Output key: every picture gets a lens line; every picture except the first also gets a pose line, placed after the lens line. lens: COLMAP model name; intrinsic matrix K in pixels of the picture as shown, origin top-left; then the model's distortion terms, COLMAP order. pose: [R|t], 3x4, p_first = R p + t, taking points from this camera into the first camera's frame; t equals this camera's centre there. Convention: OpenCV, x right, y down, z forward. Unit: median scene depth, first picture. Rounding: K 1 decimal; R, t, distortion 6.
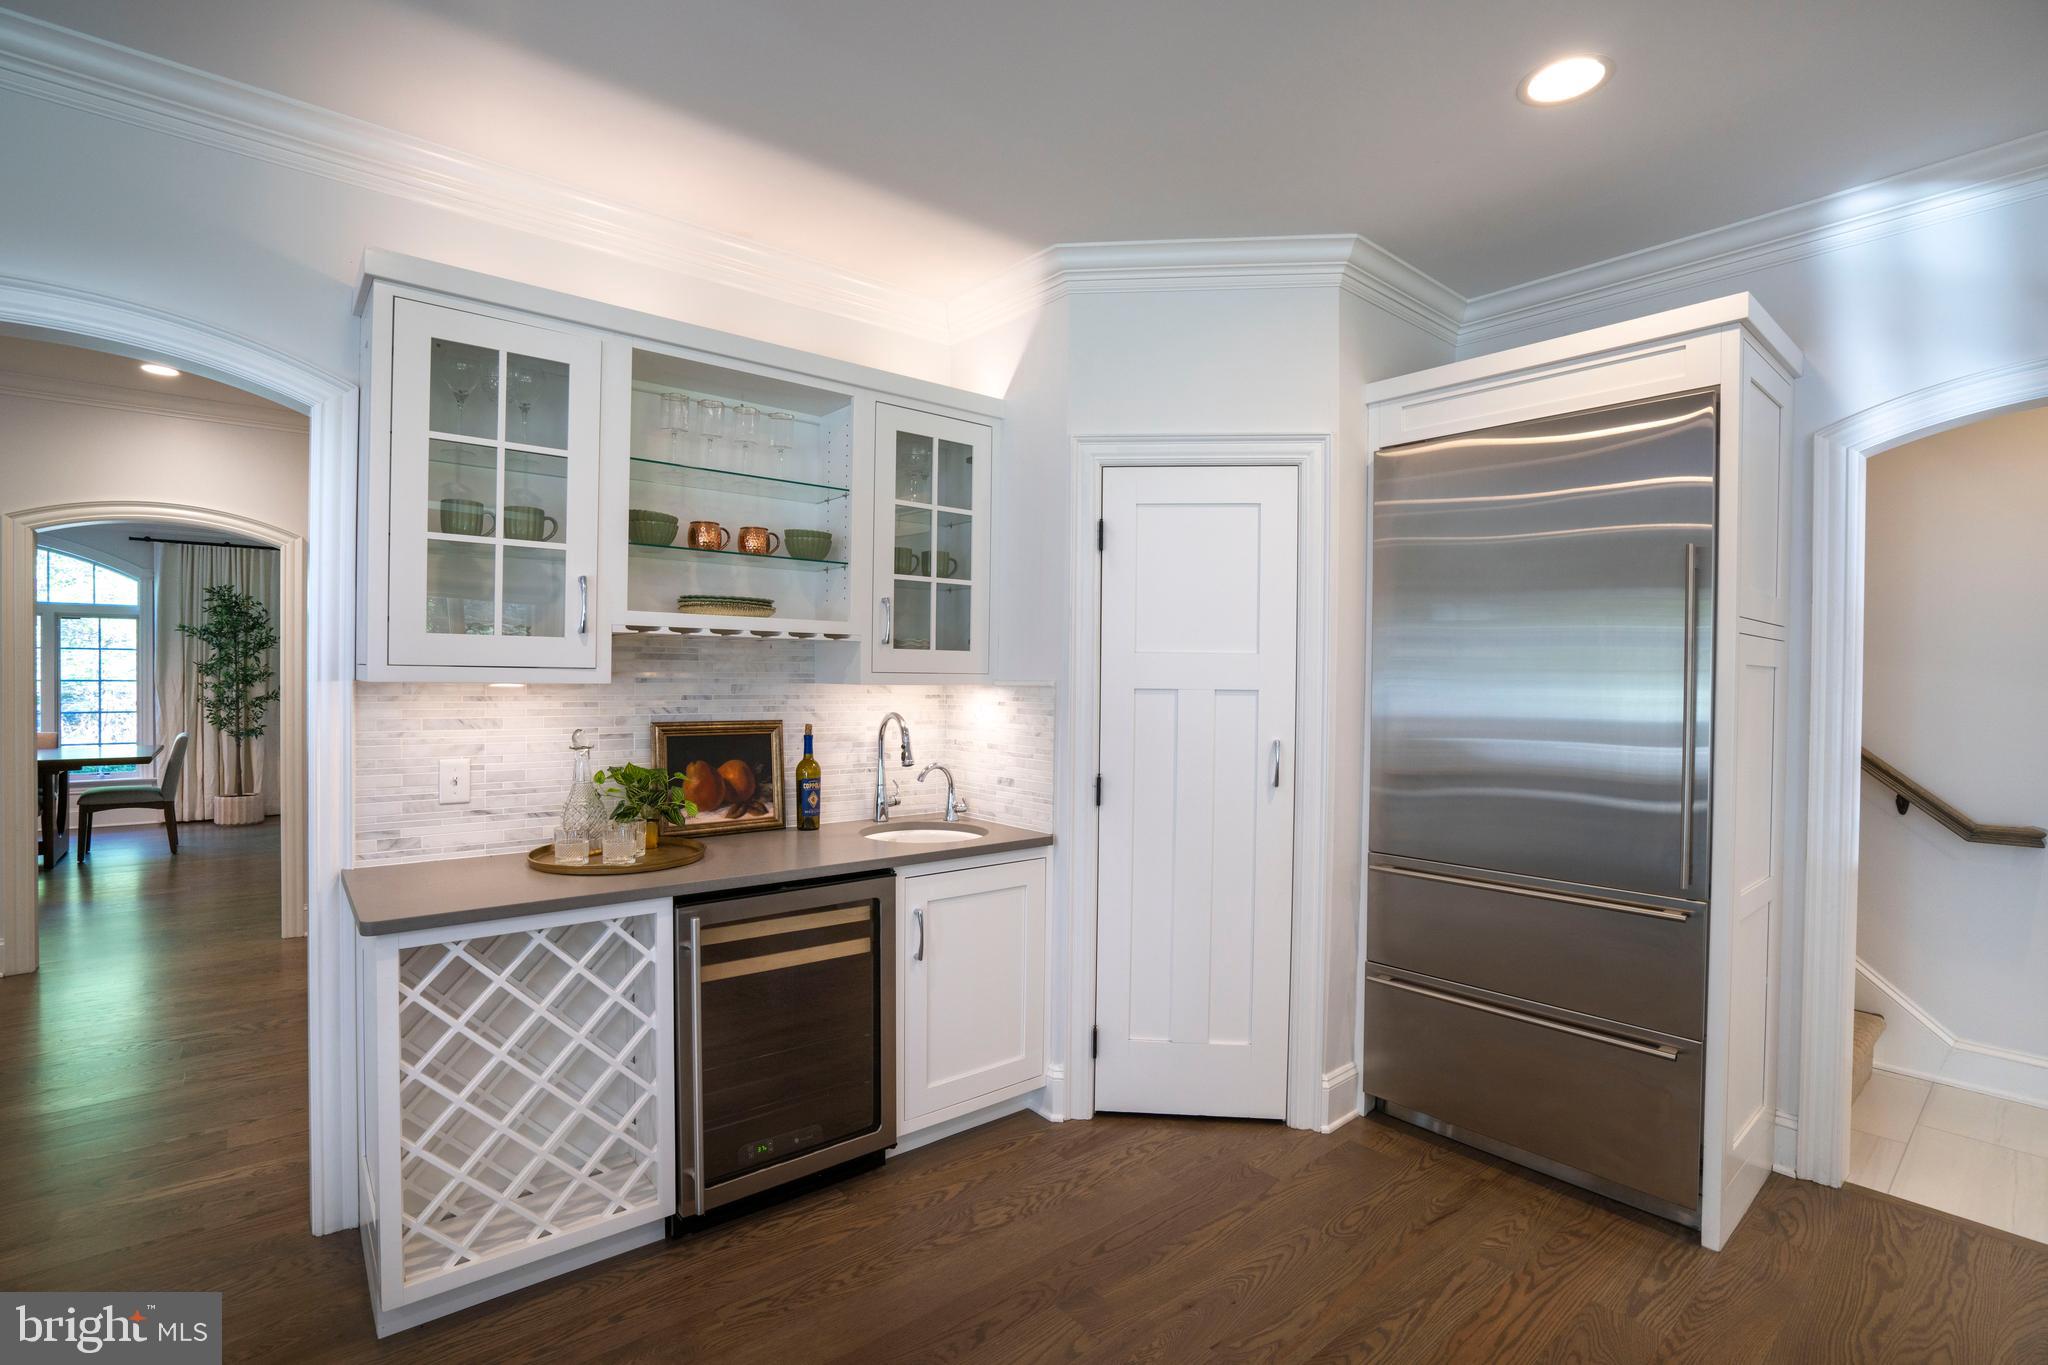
lens RADIAL K [[937.6, 0, 1048.0], [0, 937.6, 685.2], [0, 0, 1]] dist [-0.029006, 0.001038]
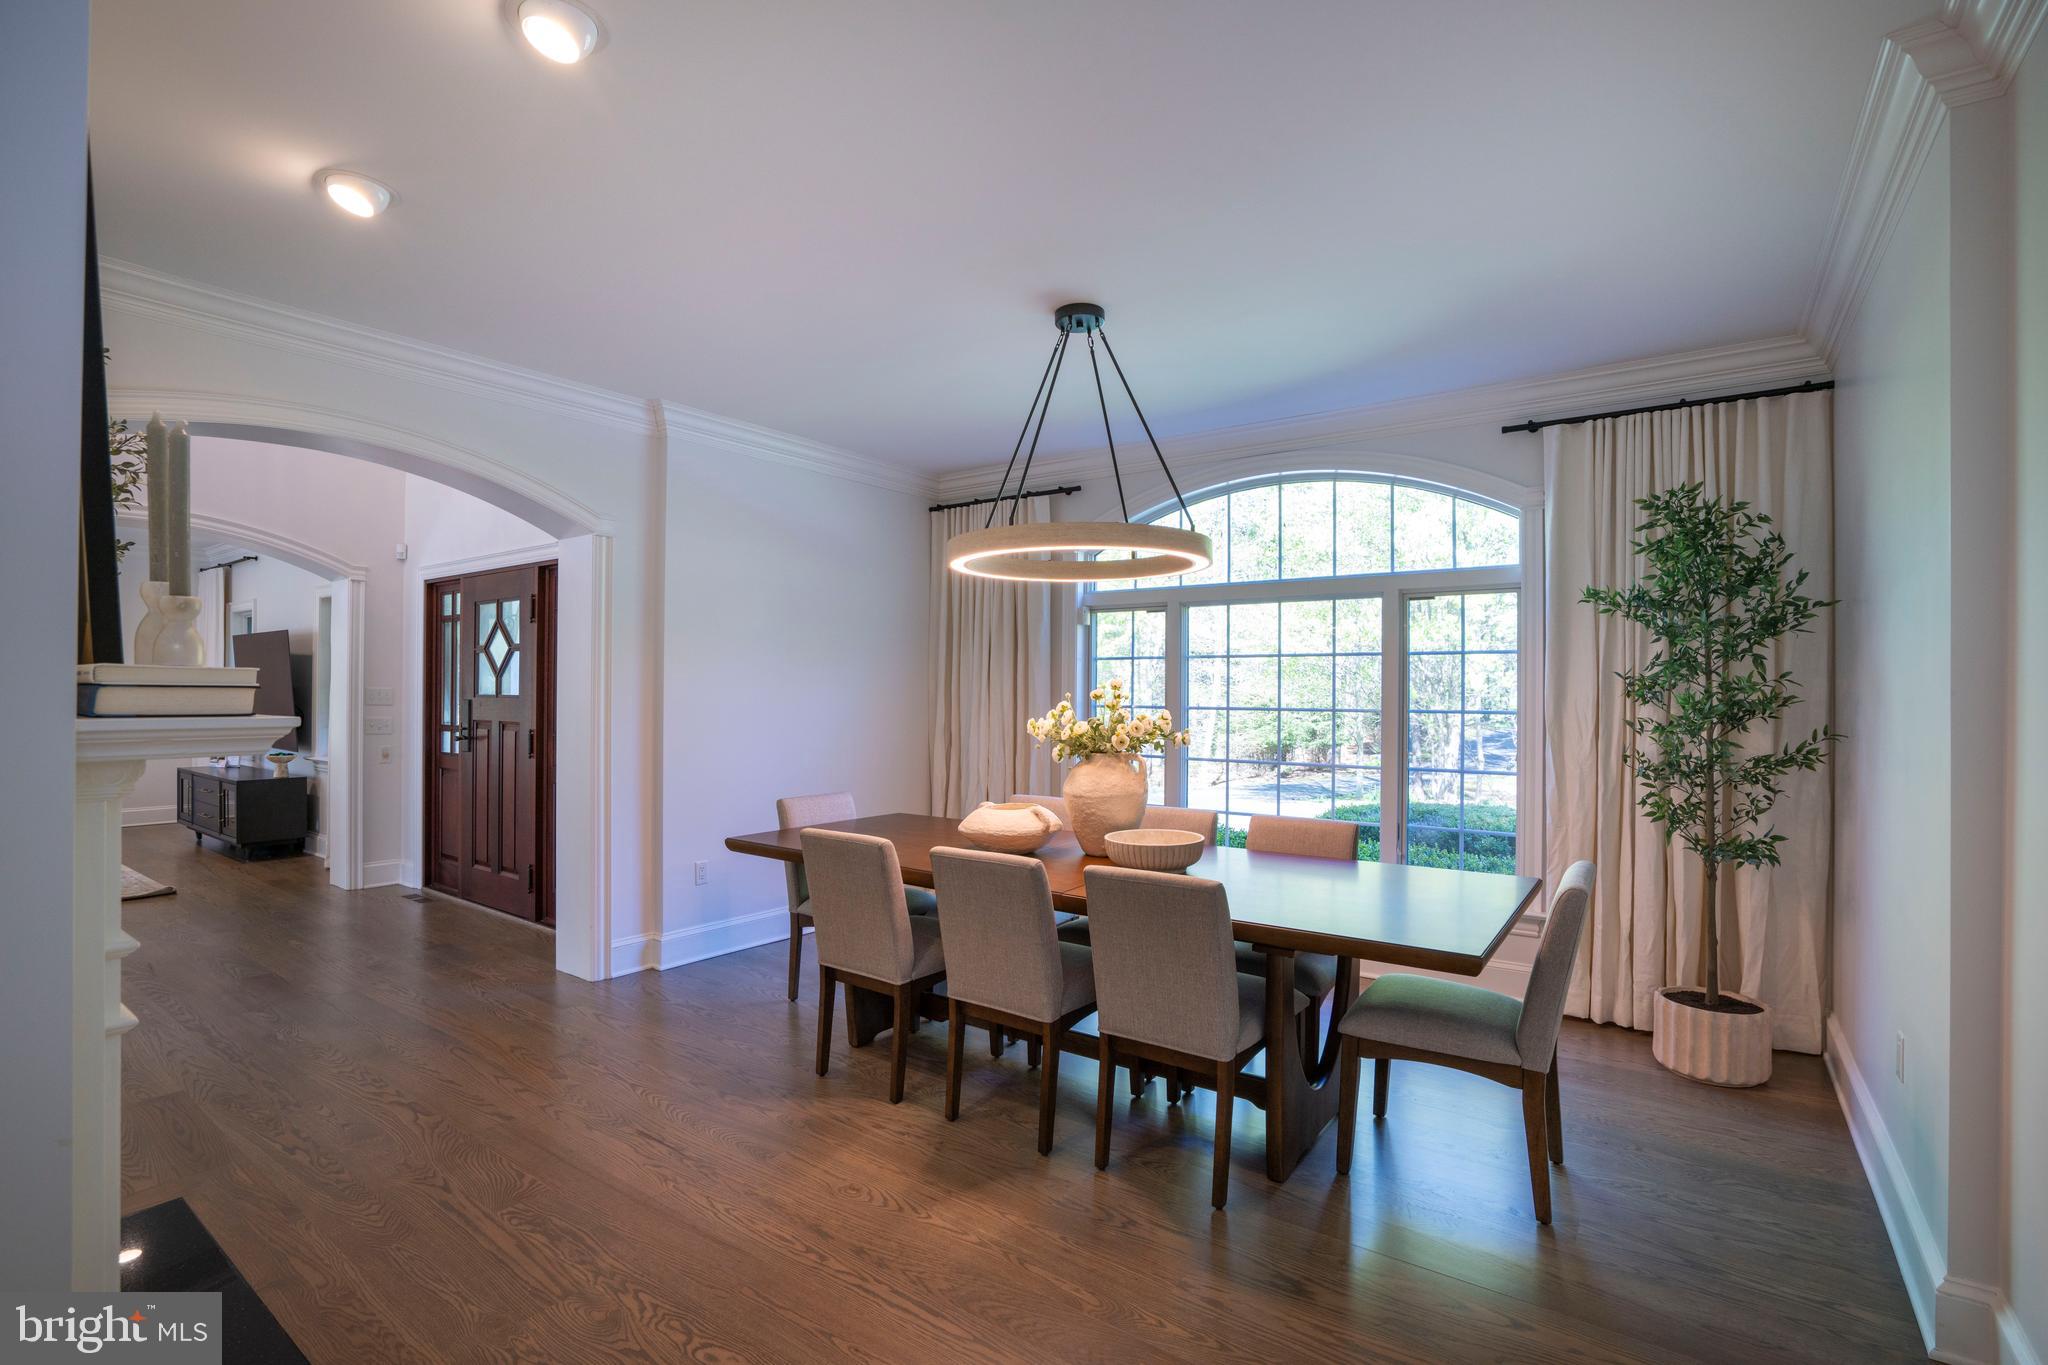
lens RADIAL K [[937.6, 0, 1048.0], [0, 937.6, 685.2], [0, 0, 1]] dist [-0.029006, 0.001038]
pose [[0.248311, -0.011724, -0.968610, -0.565062], [-0.014289, 0.999774, -0.015764, -0.008200], [0.968575, 0.017755, 0.248087, 0.619442]]
